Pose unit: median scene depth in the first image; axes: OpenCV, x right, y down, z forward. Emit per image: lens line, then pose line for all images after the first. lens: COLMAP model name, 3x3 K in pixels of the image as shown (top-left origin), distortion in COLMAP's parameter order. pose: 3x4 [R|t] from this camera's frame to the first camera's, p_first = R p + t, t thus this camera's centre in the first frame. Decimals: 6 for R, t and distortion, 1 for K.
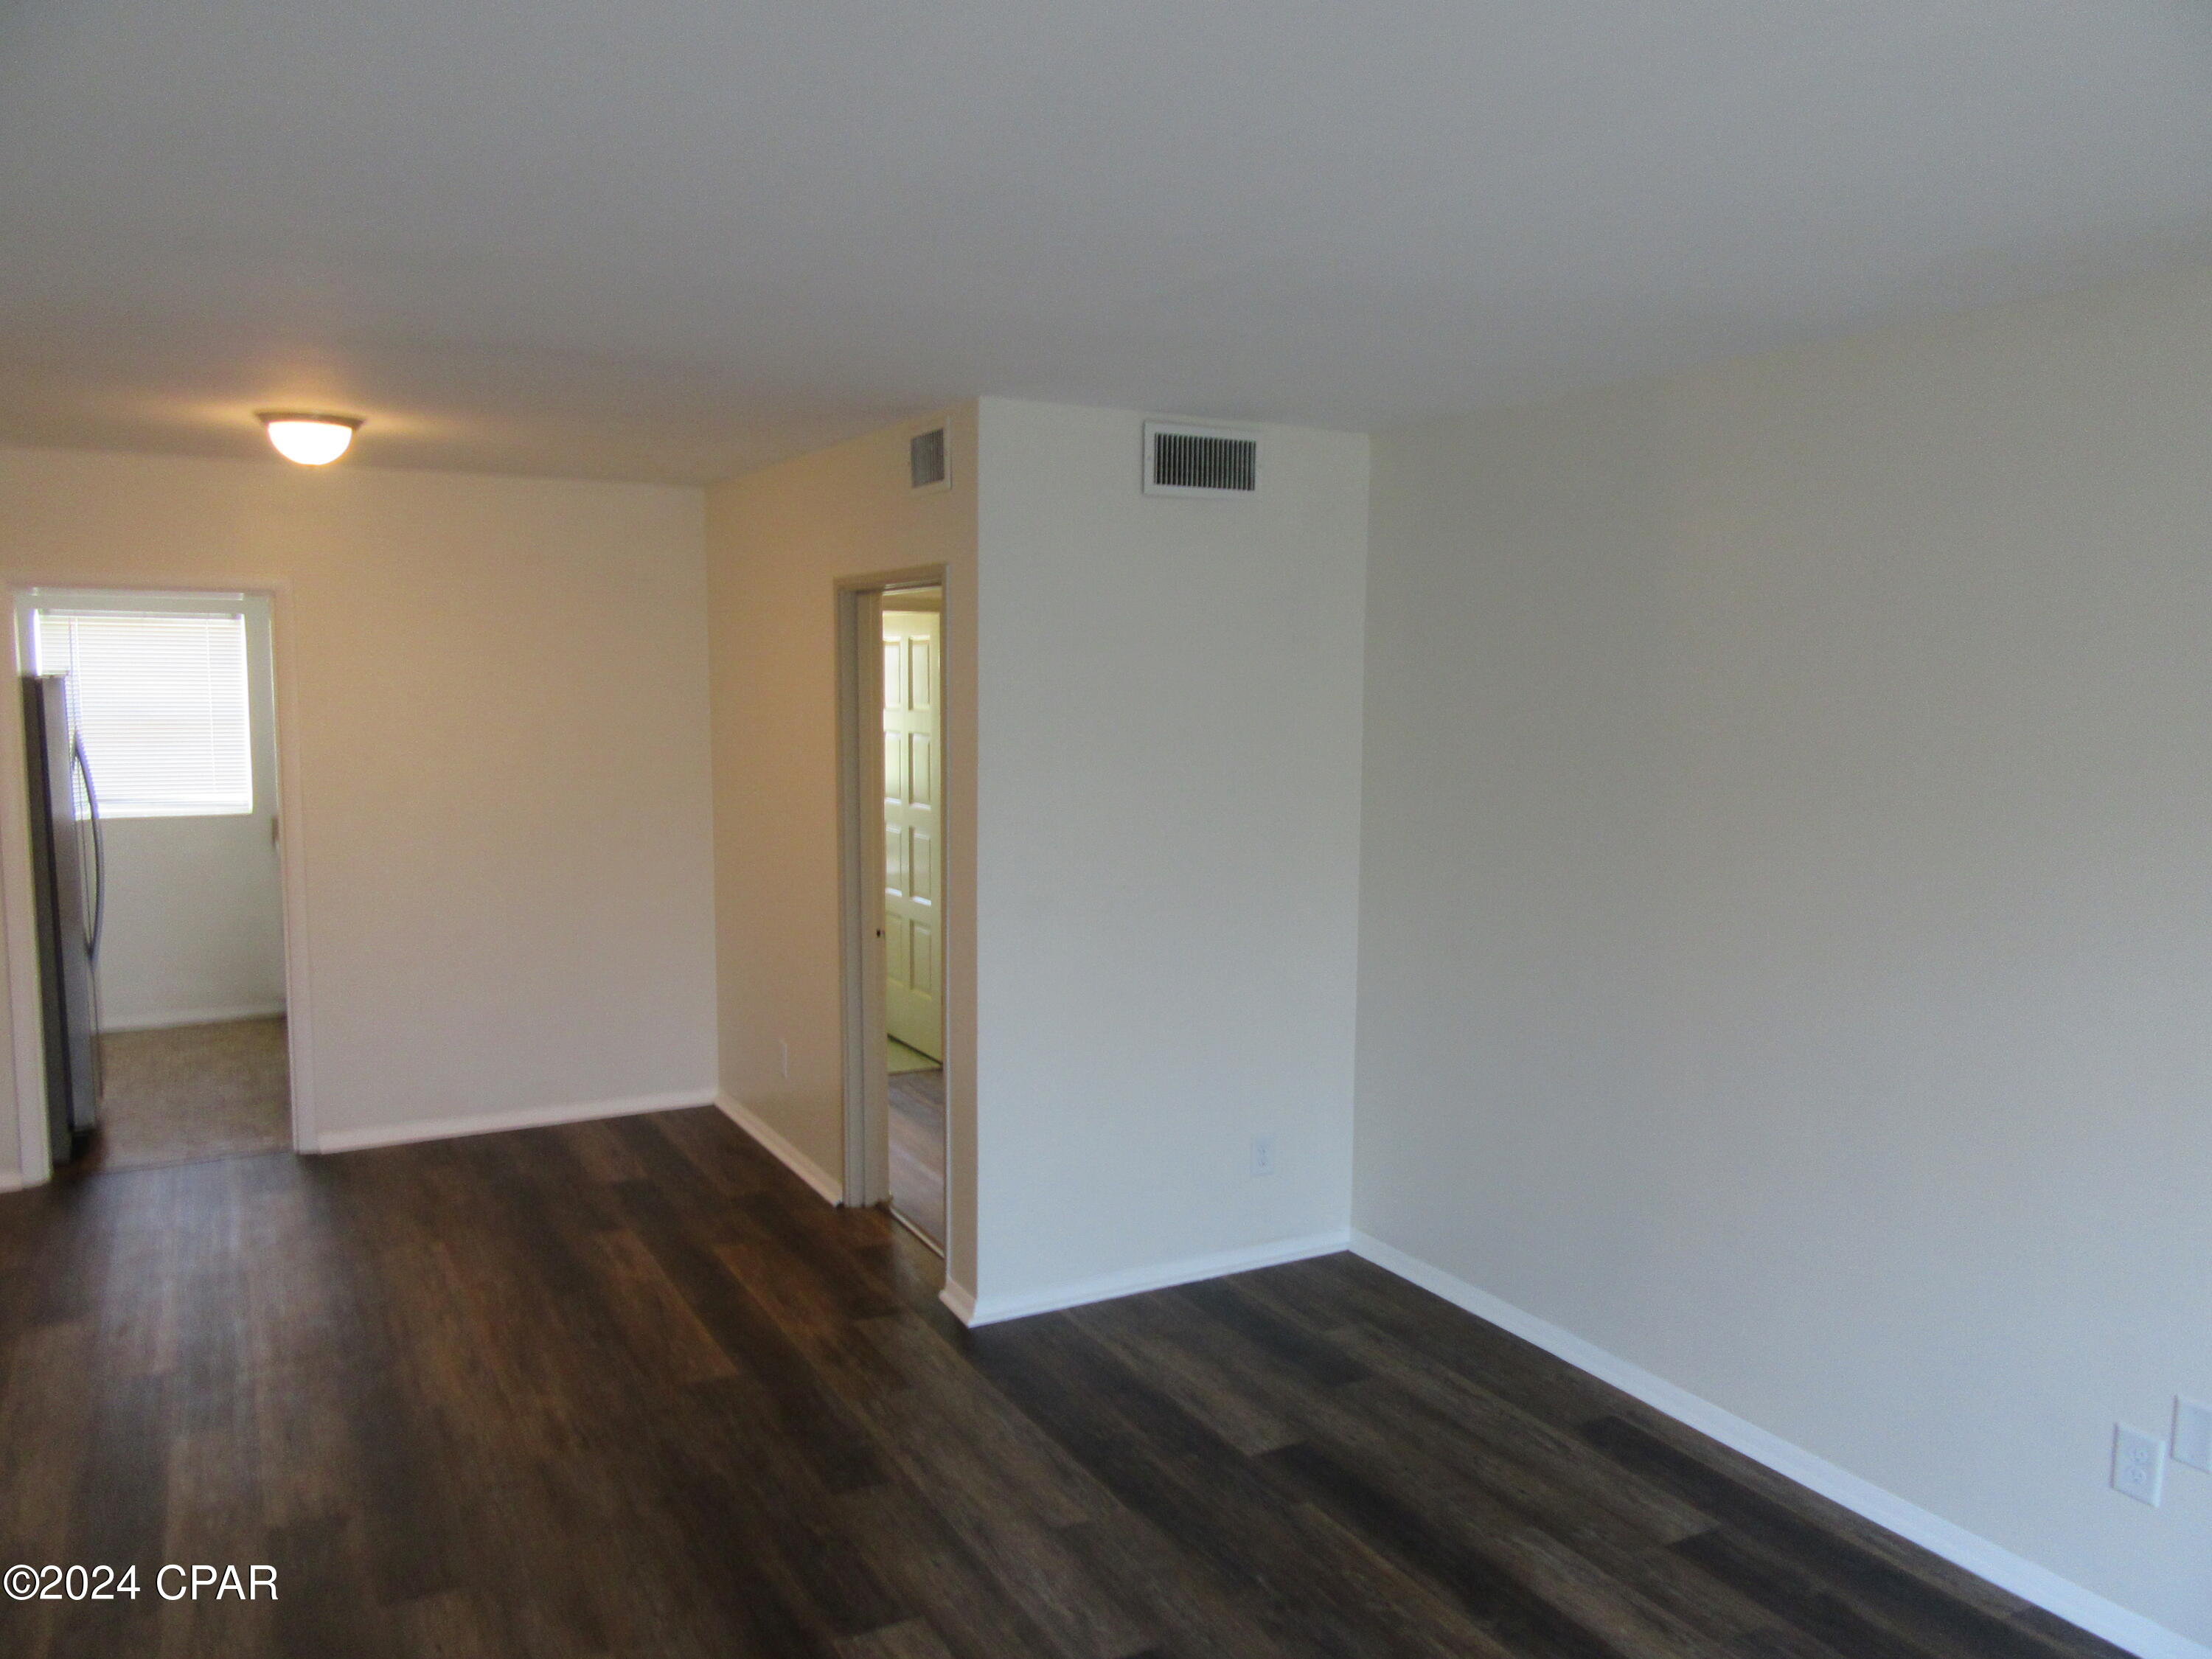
lens RADIAL K [[1627.4, 0, 1106.0], [0, 1627.4, 829.5], [0, 0, 1]] dist [0.000360, -0.000977]
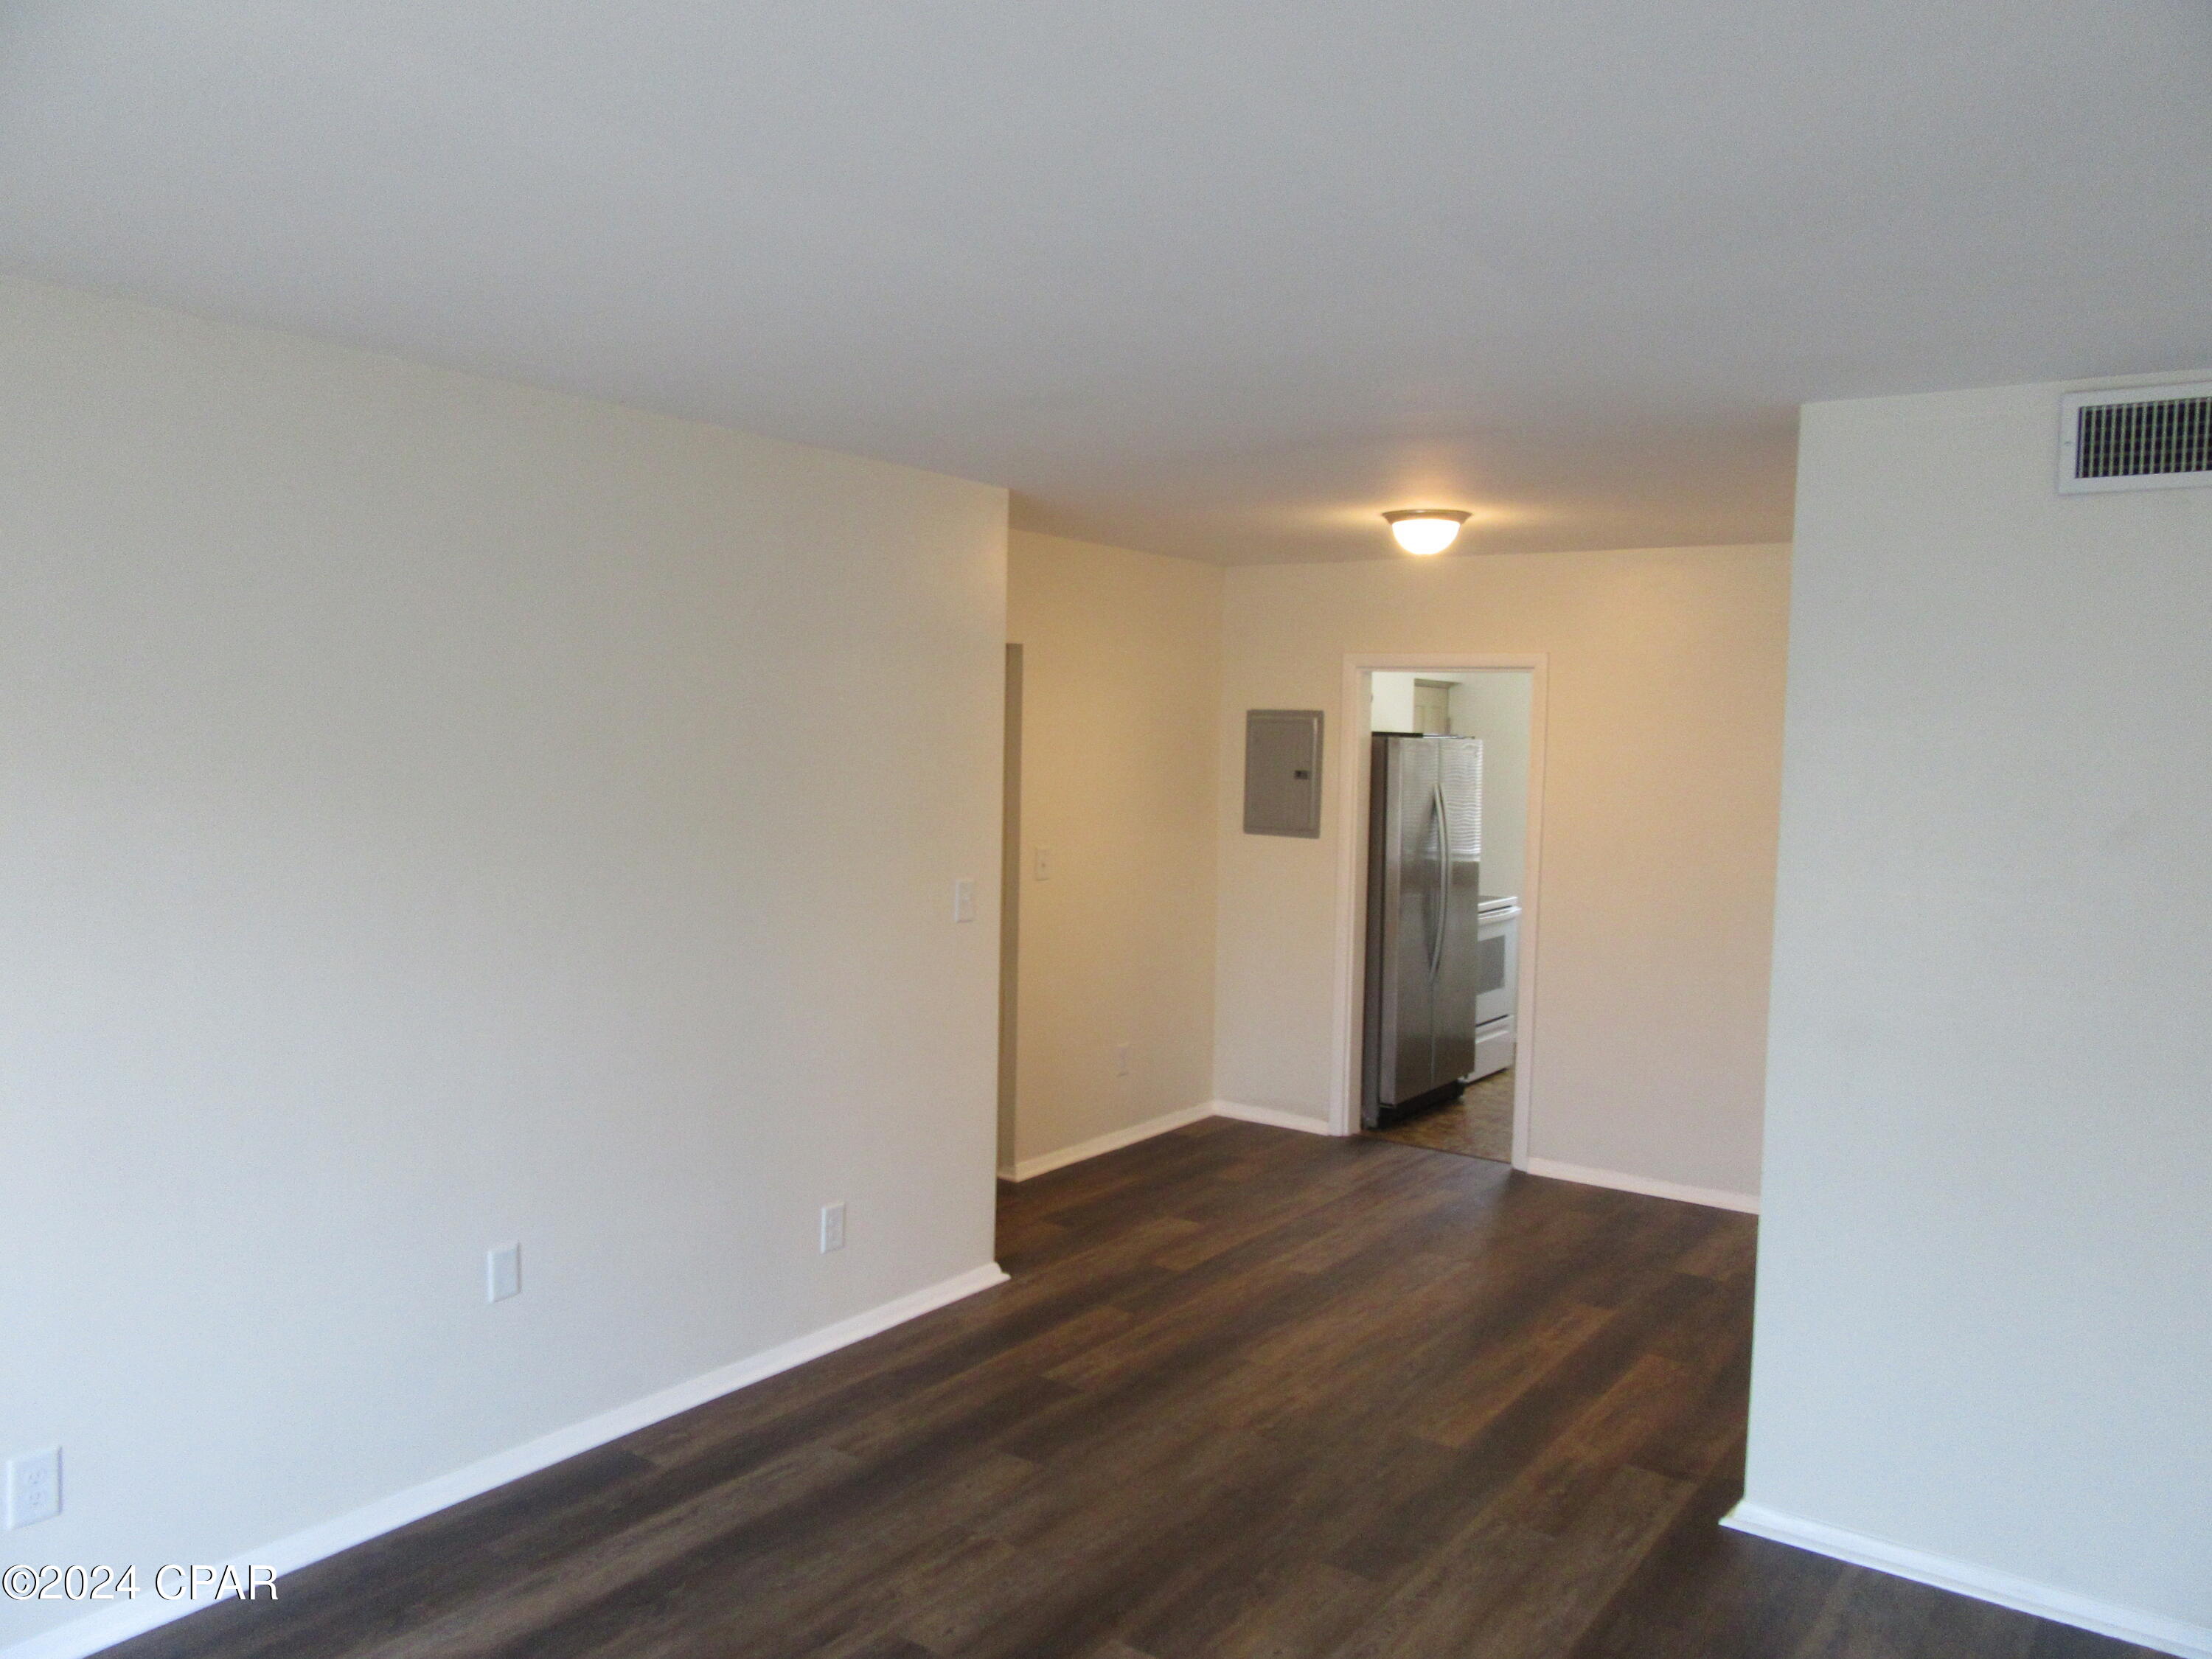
lens RADIAL K [[1627.4, 0, 1106.0], [0, 1627.4, 829.5], [0, 0, 1]] dist [0.000360, -0.000977]
pose [[0.440307, 0.057806, -0.895984, 0.505609], [-0.104802, 0.994413, 0.012654, -0.023999], [0.891710, 0.088330, 0.443905, 0.326300]]
